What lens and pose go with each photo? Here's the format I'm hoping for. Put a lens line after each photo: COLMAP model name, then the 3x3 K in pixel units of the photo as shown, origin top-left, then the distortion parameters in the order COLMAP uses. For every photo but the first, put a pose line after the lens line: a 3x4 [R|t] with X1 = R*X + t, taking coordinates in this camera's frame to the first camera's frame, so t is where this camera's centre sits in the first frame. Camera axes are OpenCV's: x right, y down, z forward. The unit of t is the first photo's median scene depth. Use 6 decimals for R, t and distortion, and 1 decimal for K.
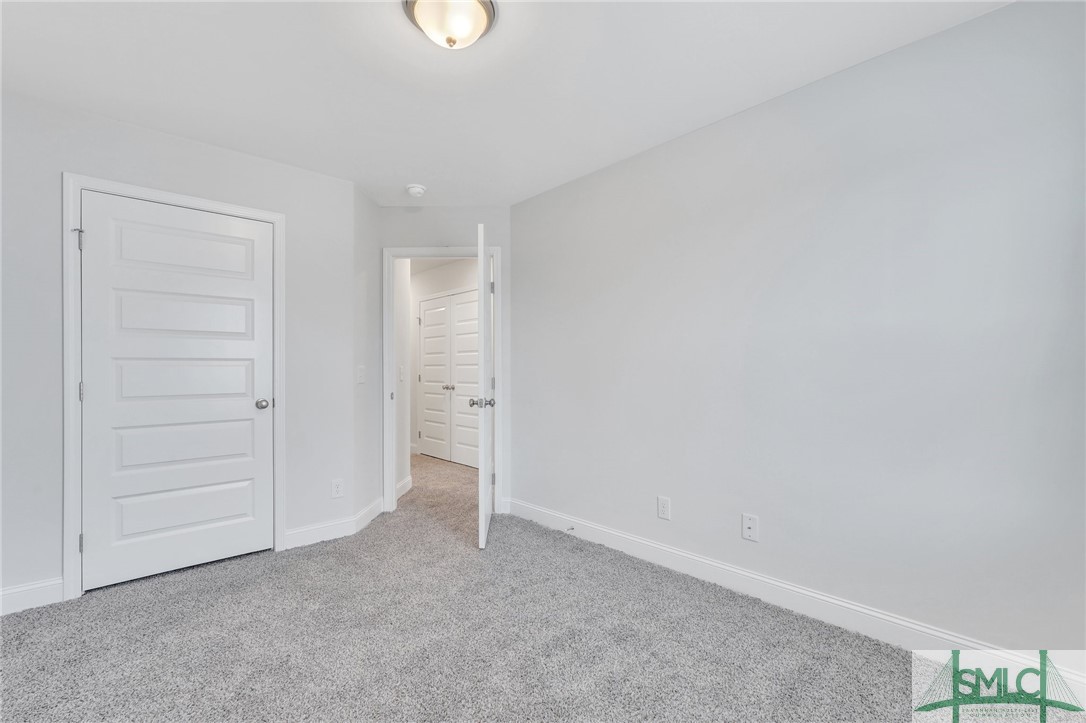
lens RADIAL K [[487.2, 0, 543.0], [0, 487.2, 361.5], [0, 0, 1]] dist [-0.003856, 0.000488]
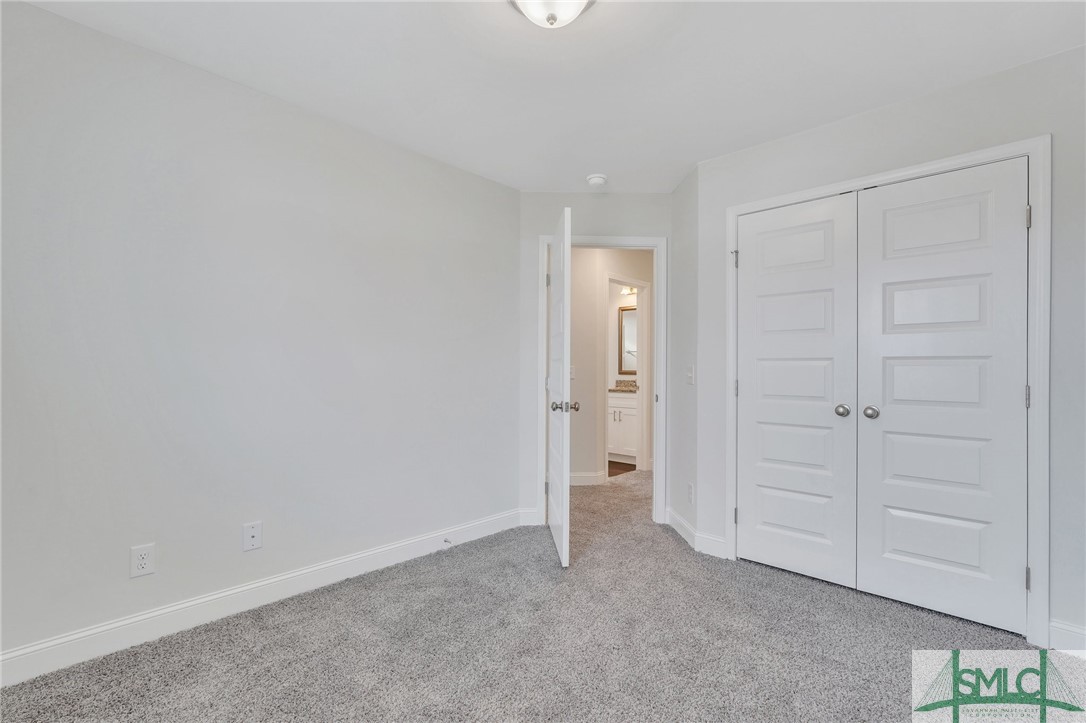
lens RADIAL K [[640.8, 0, 543.0], [0, 640.8, 361.5], [0, 0, 1]] dist [0.043225, 0.000579]
pose [[-0.057590, -0.006727, -0.998318, 0.647030], [0.006476, 0.999954, -0.007111, 0.006208], [0.998319, -0.006875, -0.057543, 0.620509]]
